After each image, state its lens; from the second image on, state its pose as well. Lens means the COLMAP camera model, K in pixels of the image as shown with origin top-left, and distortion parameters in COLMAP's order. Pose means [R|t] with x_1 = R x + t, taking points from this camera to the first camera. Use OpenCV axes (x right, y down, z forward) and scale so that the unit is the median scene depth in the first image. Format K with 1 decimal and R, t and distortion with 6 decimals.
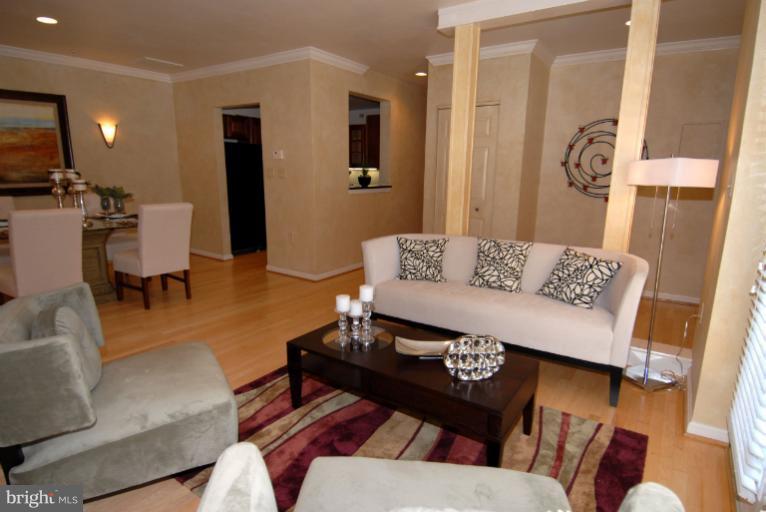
lens RADIAL K [[417.4, 0, 381.7], [0, 417.4, 260.9], [0, 0, 1]] dist [0.029235, -0.036507]
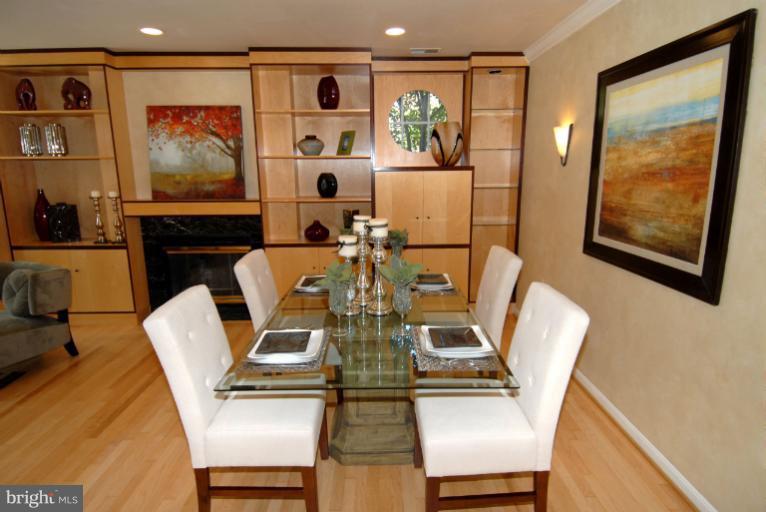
lens RADIAL K [[417.4, 0, 384.8], [0, 417.4, 255.8], [0, 0, 1]] dist [0.029235, -0.036507]
pose [[-0.803634, 0.111538, -0.584578, -0.346225], [-0.134925, 0.922554, 0.361509, -0.307345], [0.579627, 0.369395, -0.726347, 1.168332]]
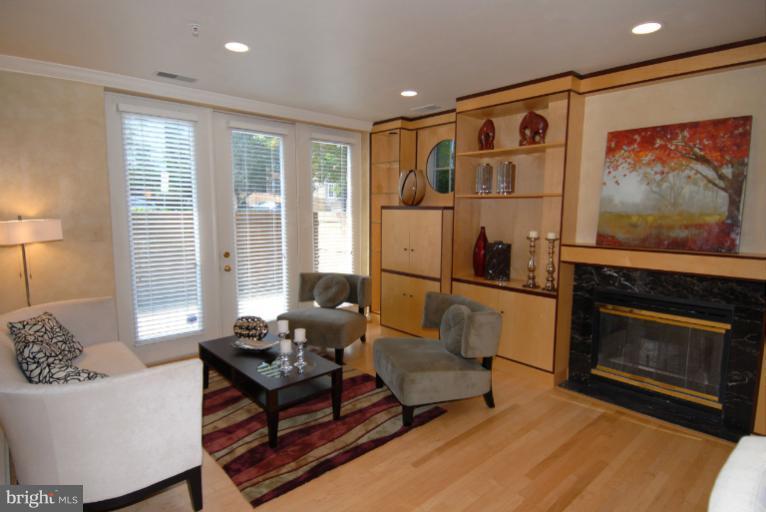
lens RADIAL K [[417.4, 0, 387.2], [0, 417.4, 260.6], [0, 0, 1]] dist [0.029235, -0.036507]
pose [[-0.973890, -0.046700, 0.222167, -0.296584], [0.030029, 0.943516, 0.329964, -0.256604], [-0.225028, 0.328020, -0.917478, 0.961754]]
